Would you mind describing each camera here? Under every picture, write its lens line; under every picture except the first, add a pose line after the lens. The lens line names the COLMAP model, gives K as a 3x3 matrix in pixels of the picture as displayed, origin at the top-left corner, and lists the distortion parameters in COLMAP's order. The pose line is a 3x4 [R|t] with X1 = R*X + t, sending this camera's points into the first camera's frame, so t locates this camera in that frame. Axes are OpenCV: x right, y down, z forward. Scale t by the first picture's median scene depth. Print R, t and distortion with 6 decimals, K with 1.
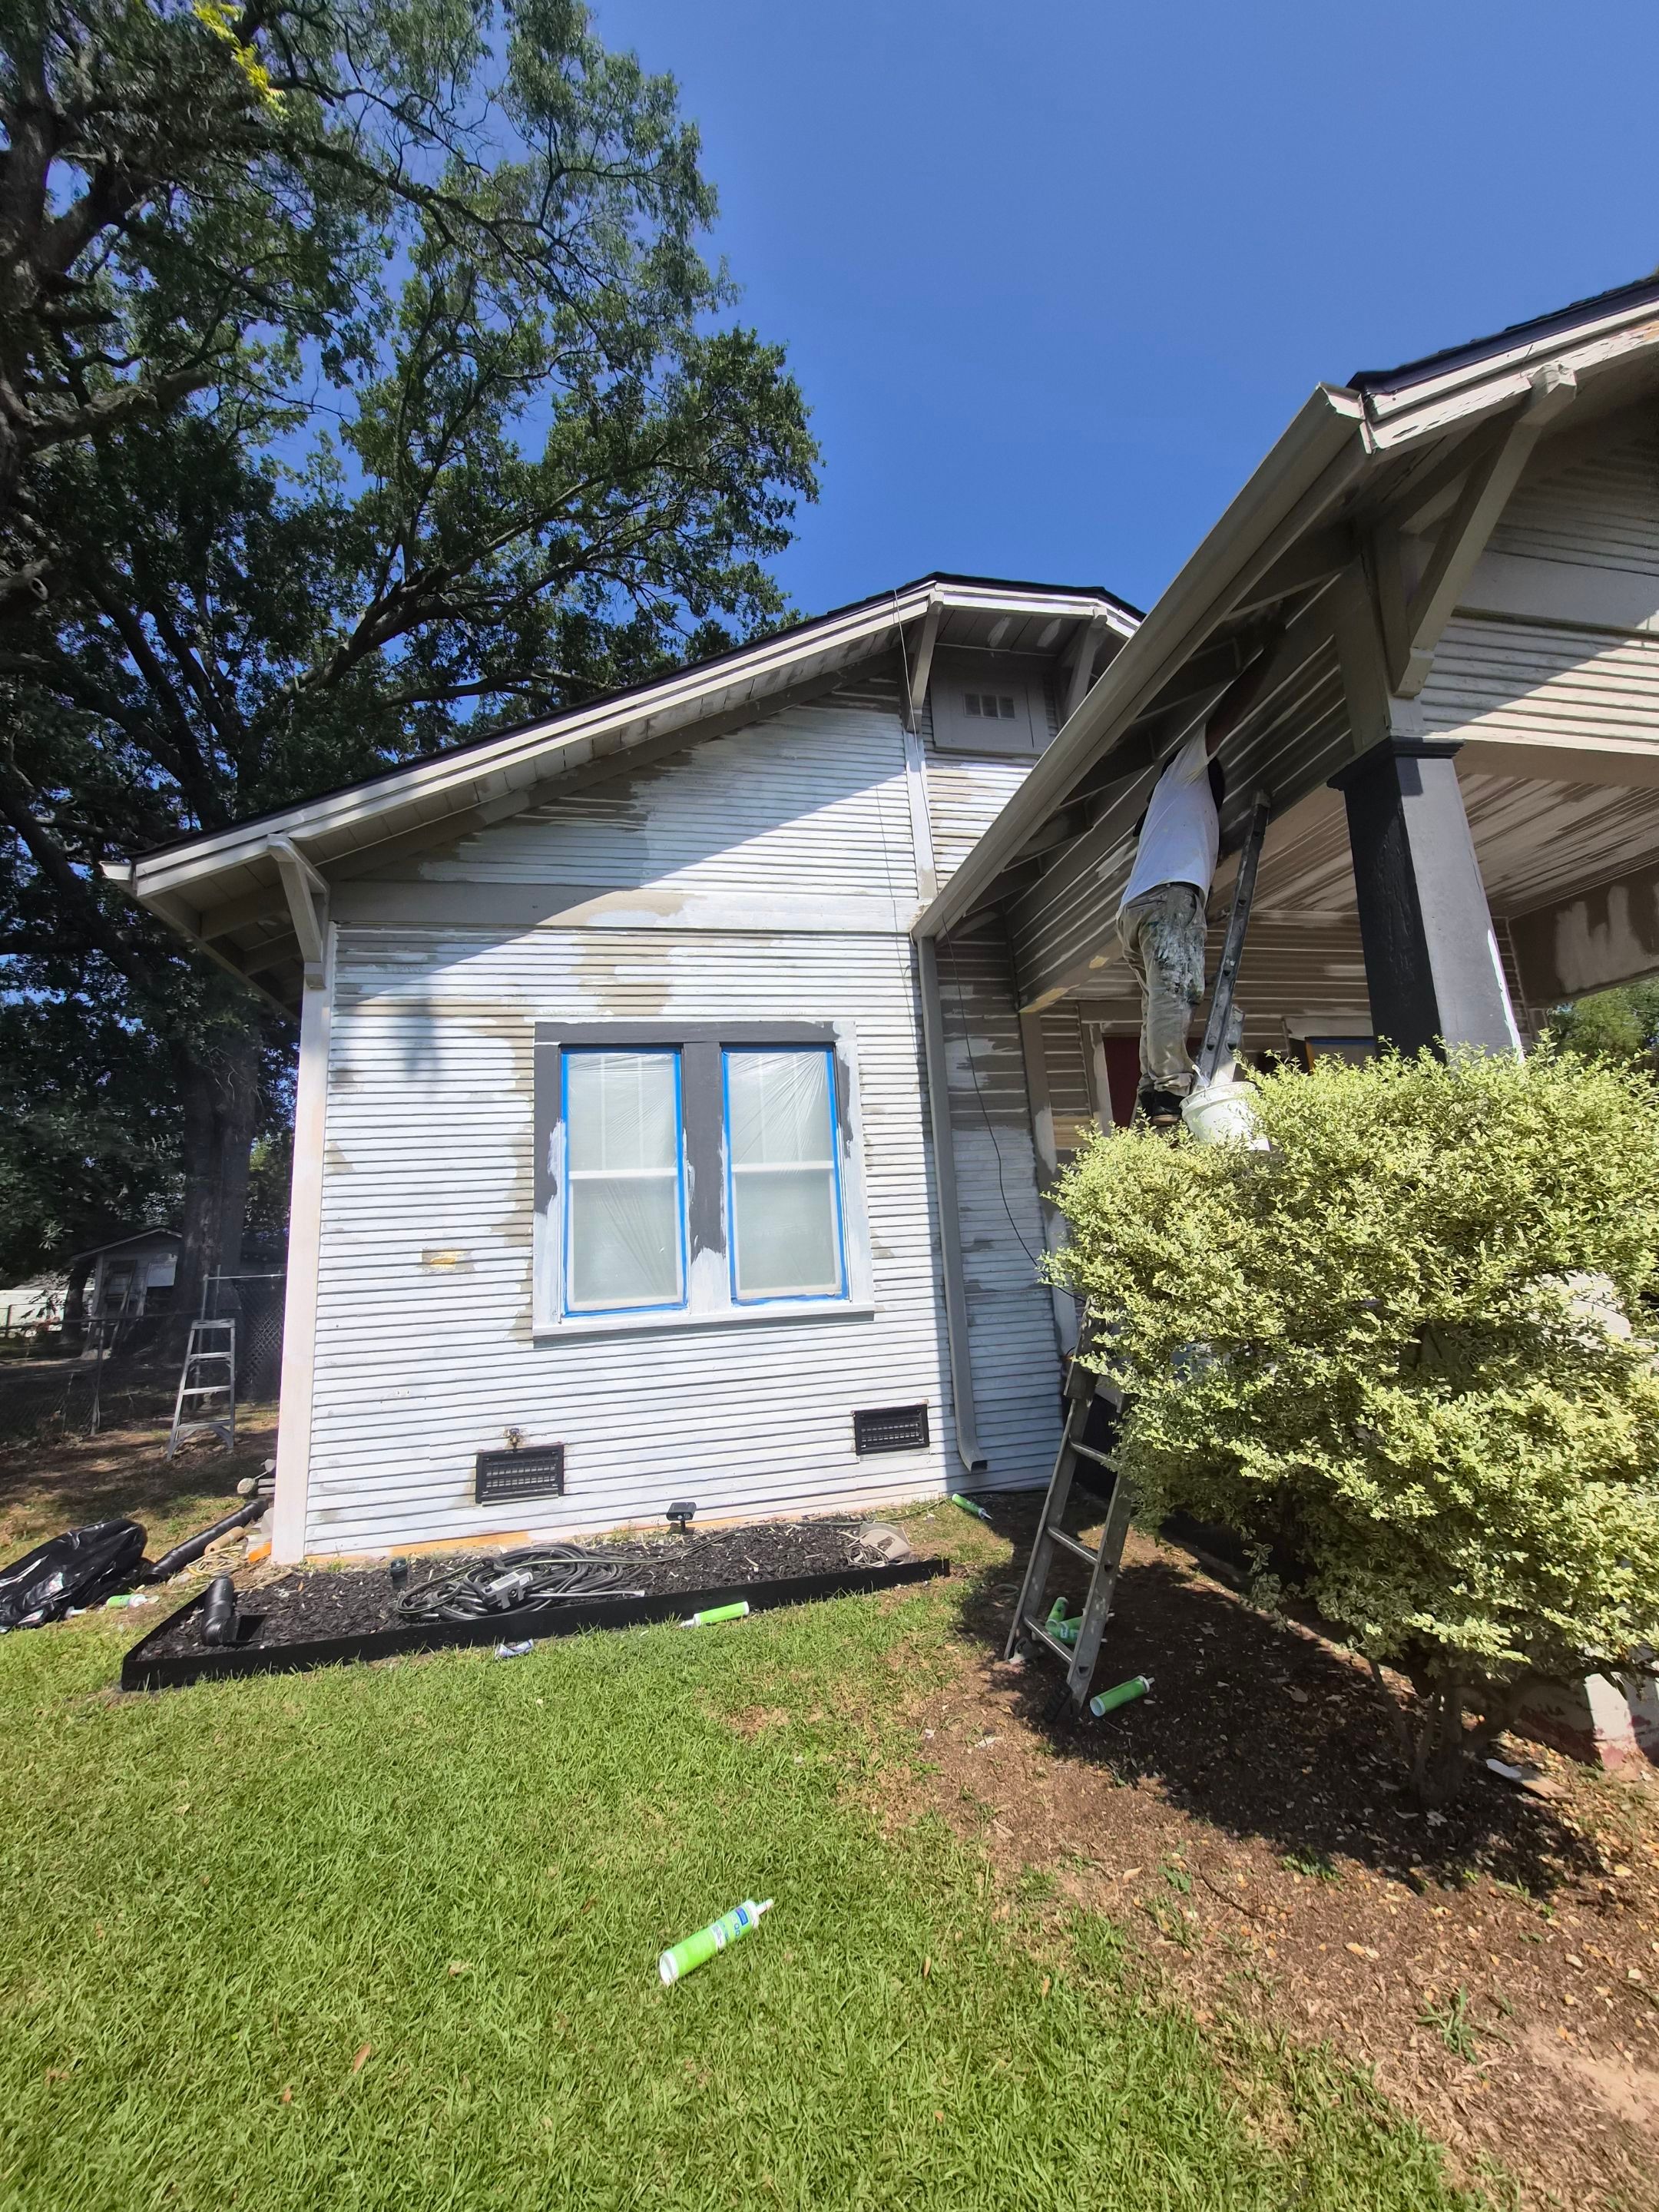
lens RADIAL K [[860.8, 0, 838.4], [0, 860.8, 1110.4], [0, 0, 1]] dist [-0.003102, 0.001564]
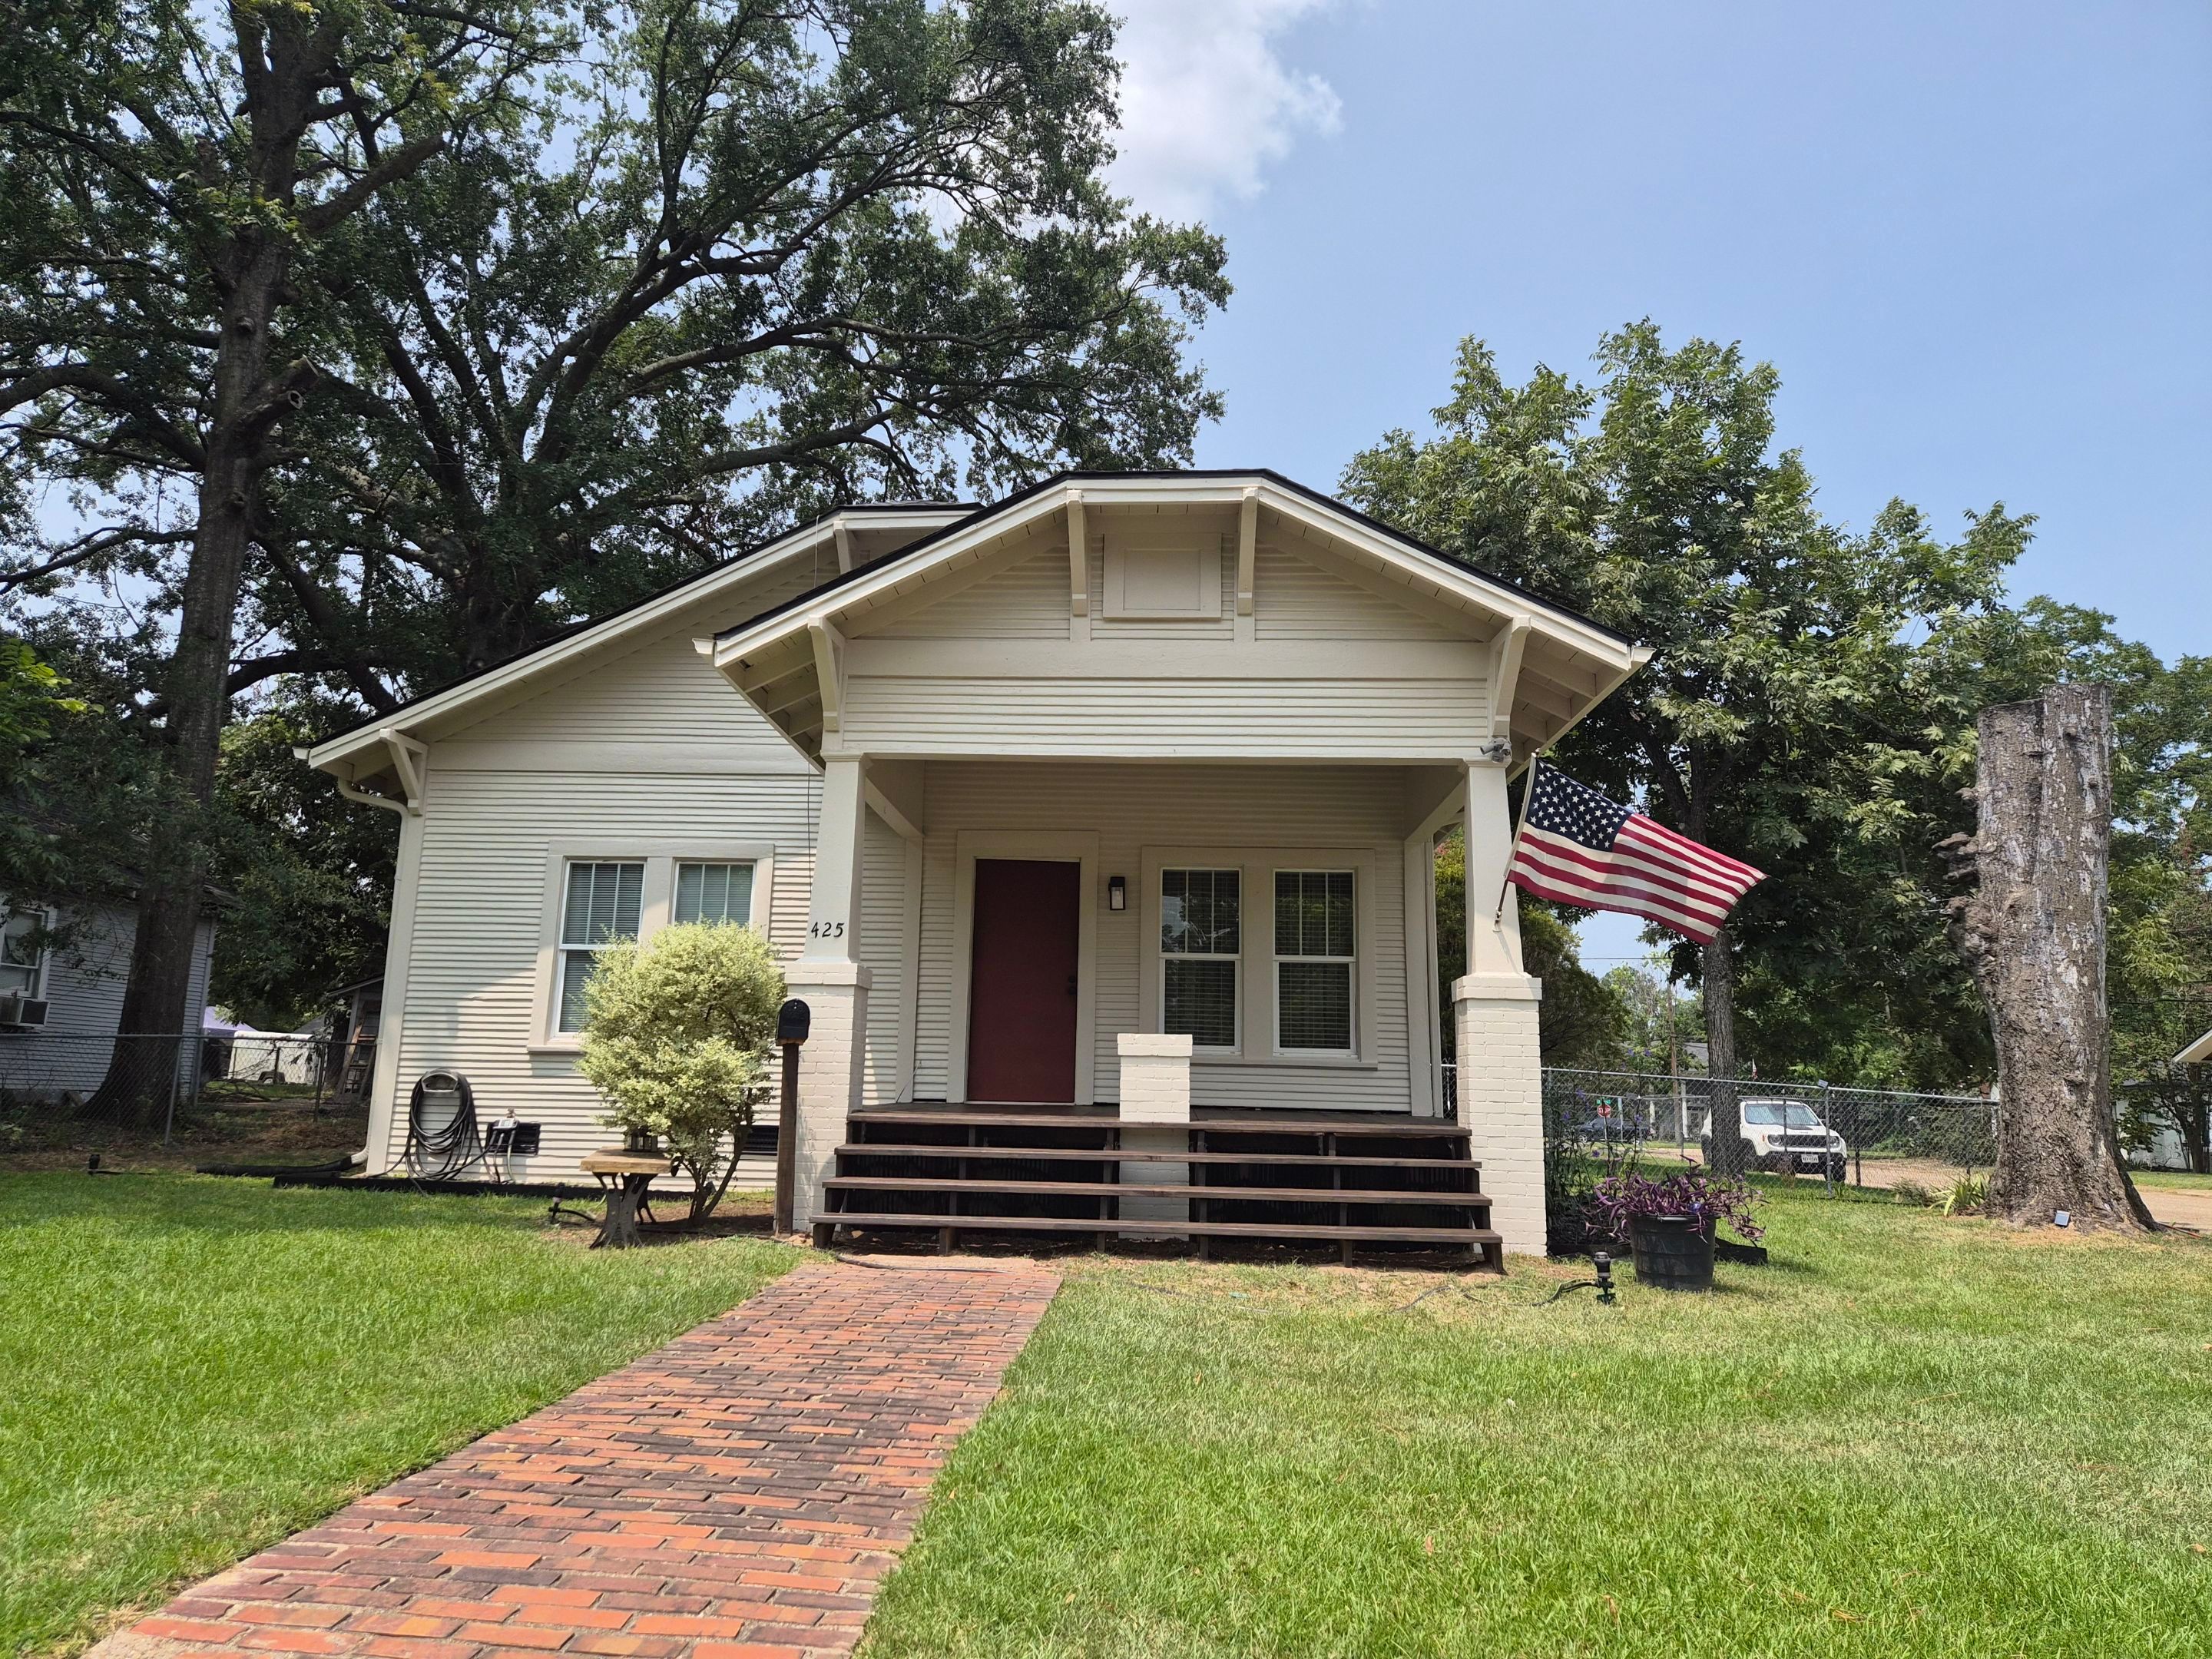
lens RADIAL K [[1471.6, 0, 1106.0], [0, 1471.6, 838.3], [0, 0, 1]] dist [0.051142, -0.034725]
pose [[0.962940, 0.038900, -0.266897, 1.186238], [-0.038123, 0.999240, 0.008094, -0.157065], [0.267009, 0.002381, 0.963691, -1.130648]]
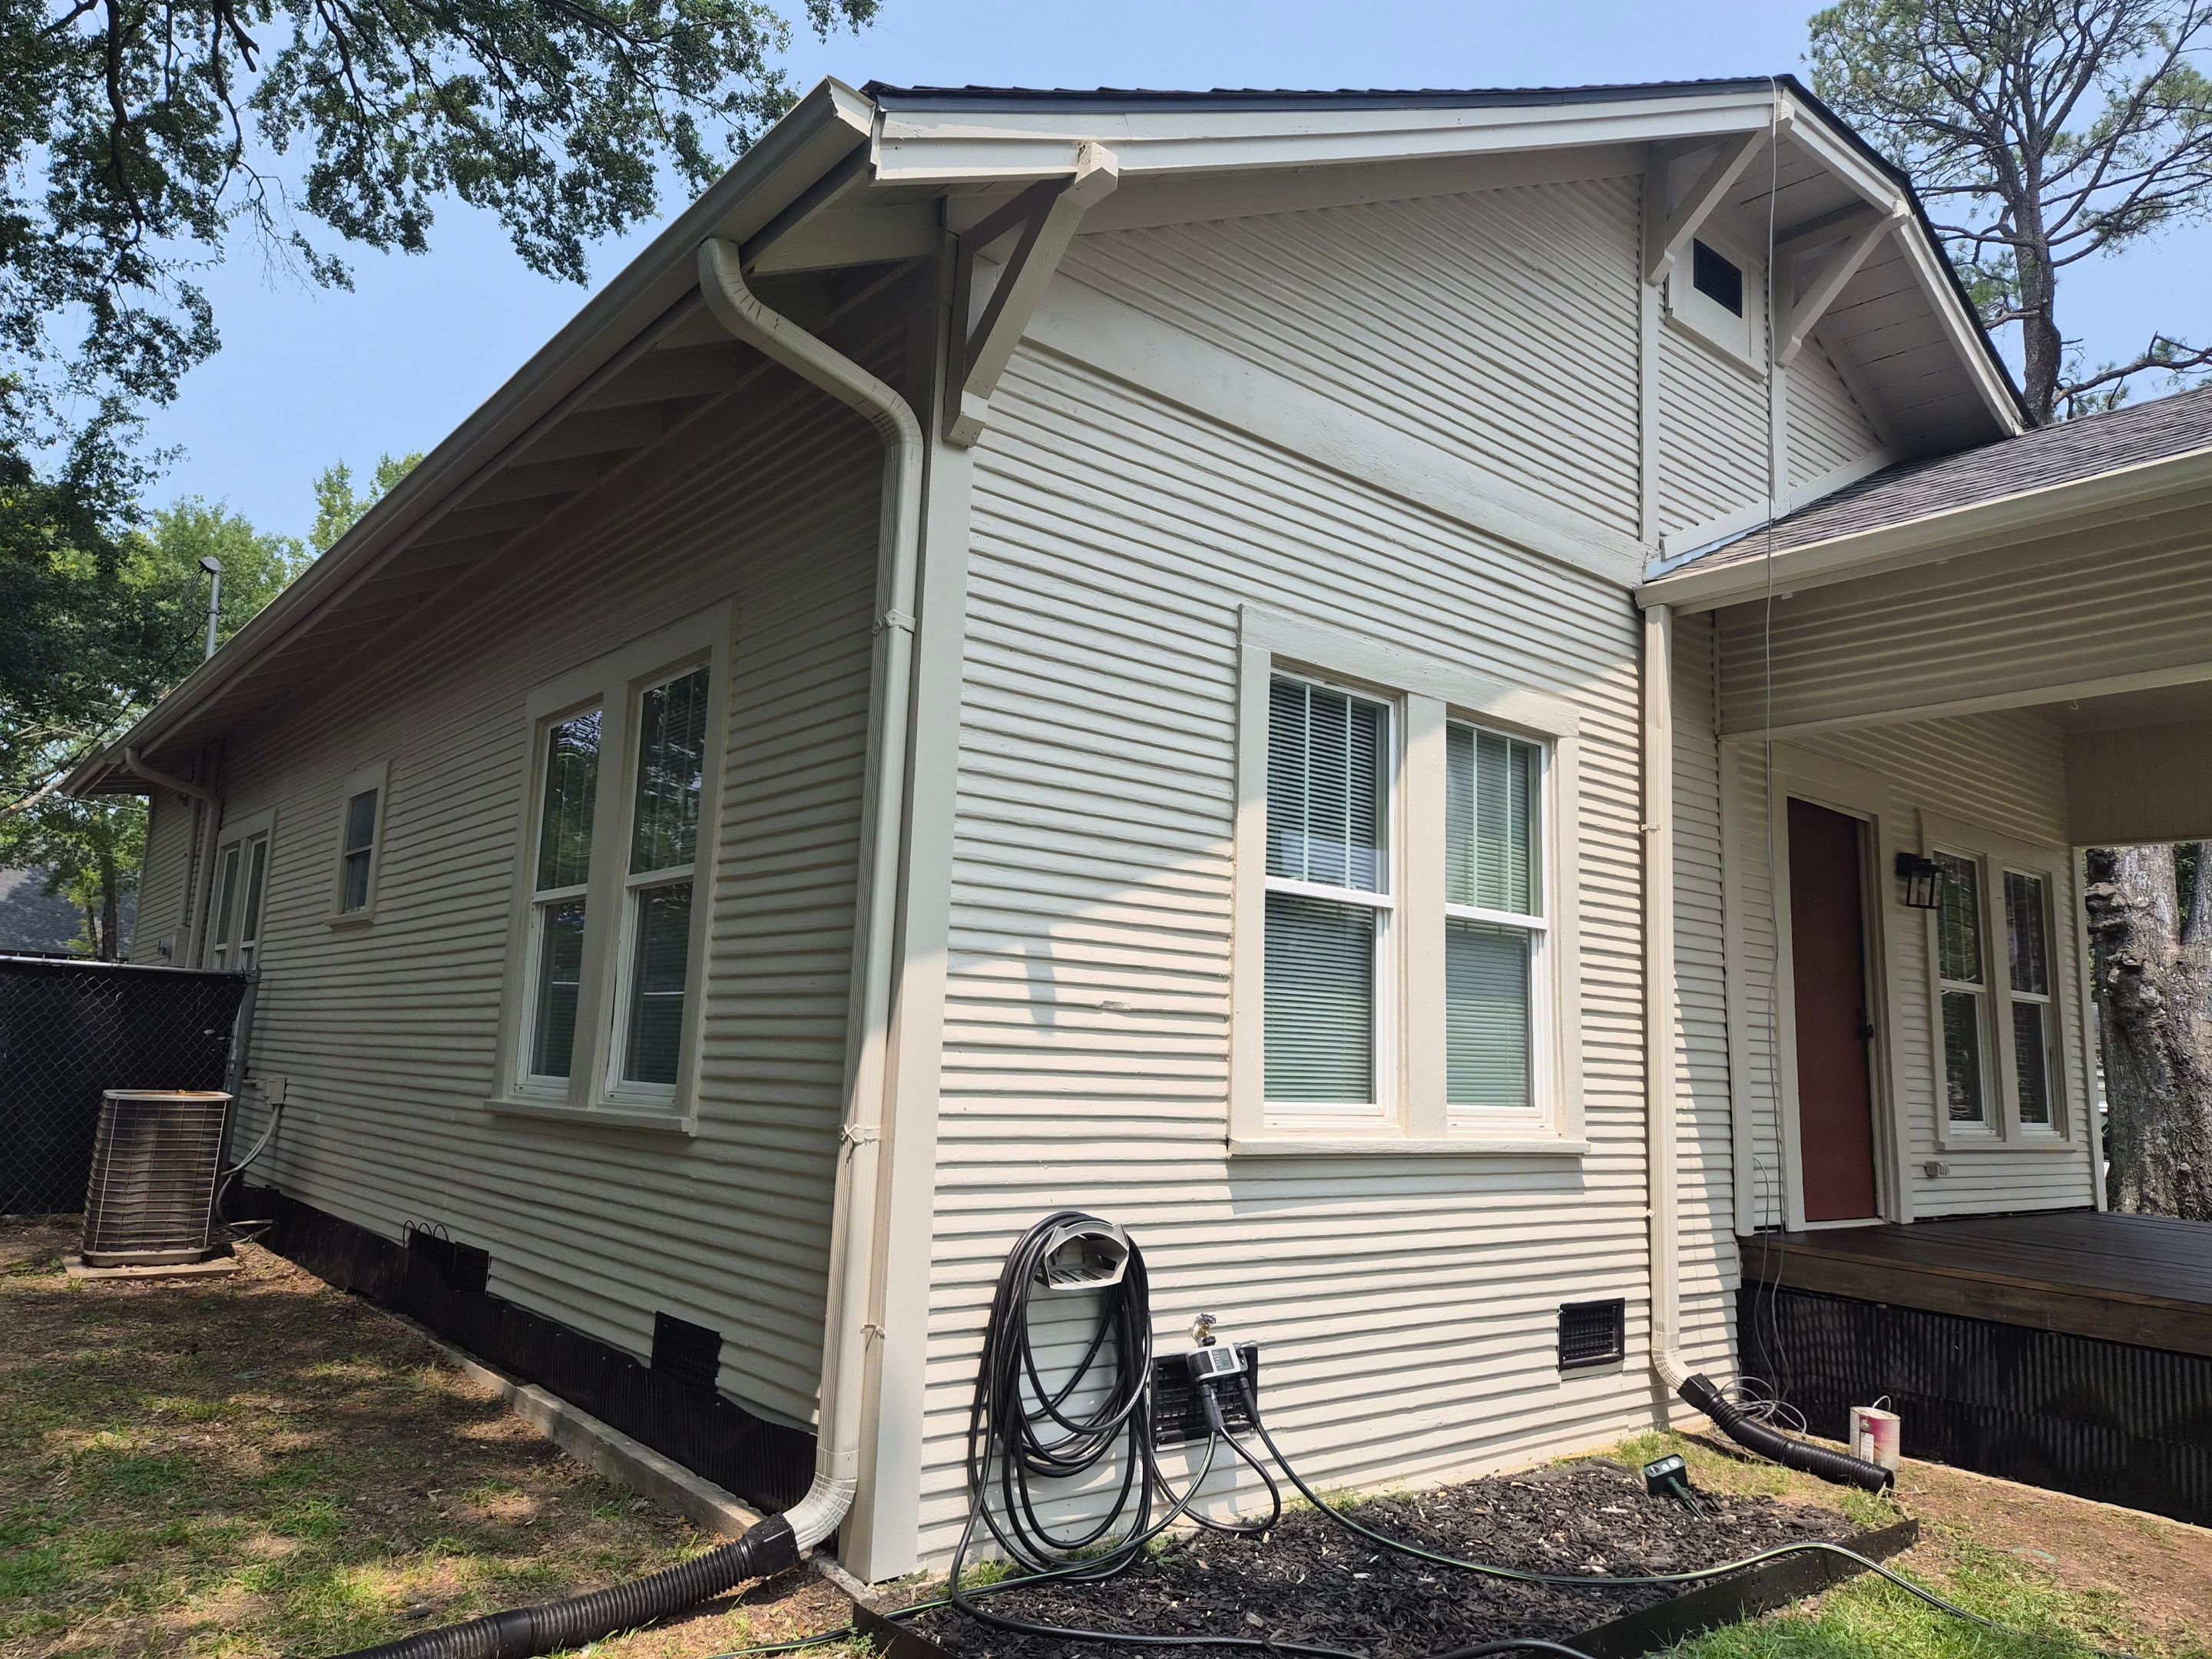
lens RADIAL K [[1471.6, 0, 1088.0], [0, 1471.6, 823.6], [0, 0, 1]] dist [0.051142, -0.034725]
pose [[0.884351, 0.171502, 0.434178, -0.820653], [-0.178275, 0.983652, -0.025429, 0.080515], [-0.431442, -0.054915, 0.900468, 0.156282]]
